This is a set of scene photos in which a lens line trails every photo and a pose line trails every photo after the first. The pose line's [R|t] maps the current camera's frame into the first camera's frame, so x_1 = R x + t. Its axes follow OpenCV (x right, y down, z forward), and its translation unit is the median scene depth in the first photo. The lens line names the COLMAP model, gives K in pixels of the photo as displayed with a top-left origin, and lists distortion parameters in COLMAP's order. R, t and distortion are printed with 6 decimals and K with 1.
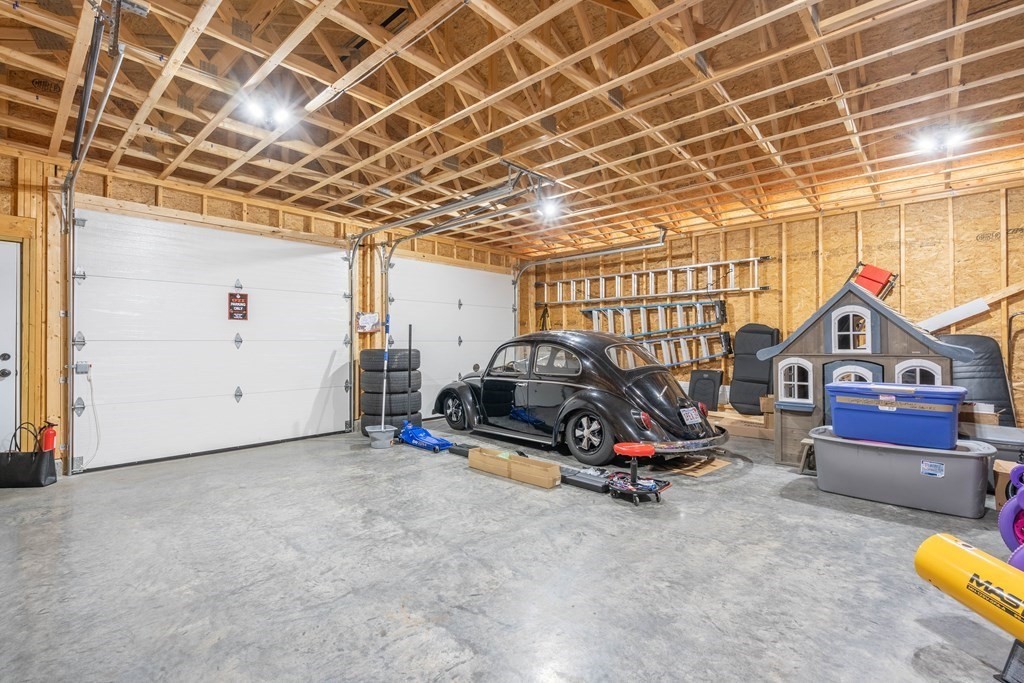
lens RADIAL K [[466.1, 0, 504.9], [0, 466.1, 340.7], [0, 0, 1]] dist [-0.008252, 0.001030]
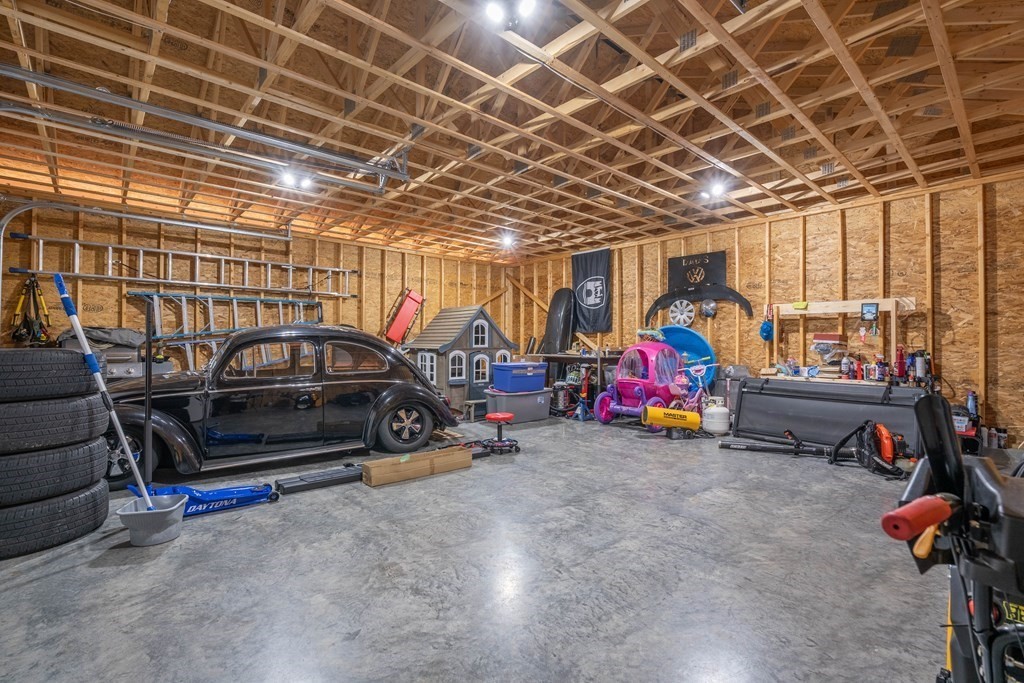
lens RADIAL K [[466.1, 0, 505.0], [0, 466.1, 341.8], [0, 0, 1]] dist [-0.008252, 0.001030]
pose [[0.090767, 0.004461, 0.995862, -1.130179], [-0.009927, 0.999944, -0.003574, 0.014649], [-0.995823, -0.009562, 0.090806, 0.881107]]
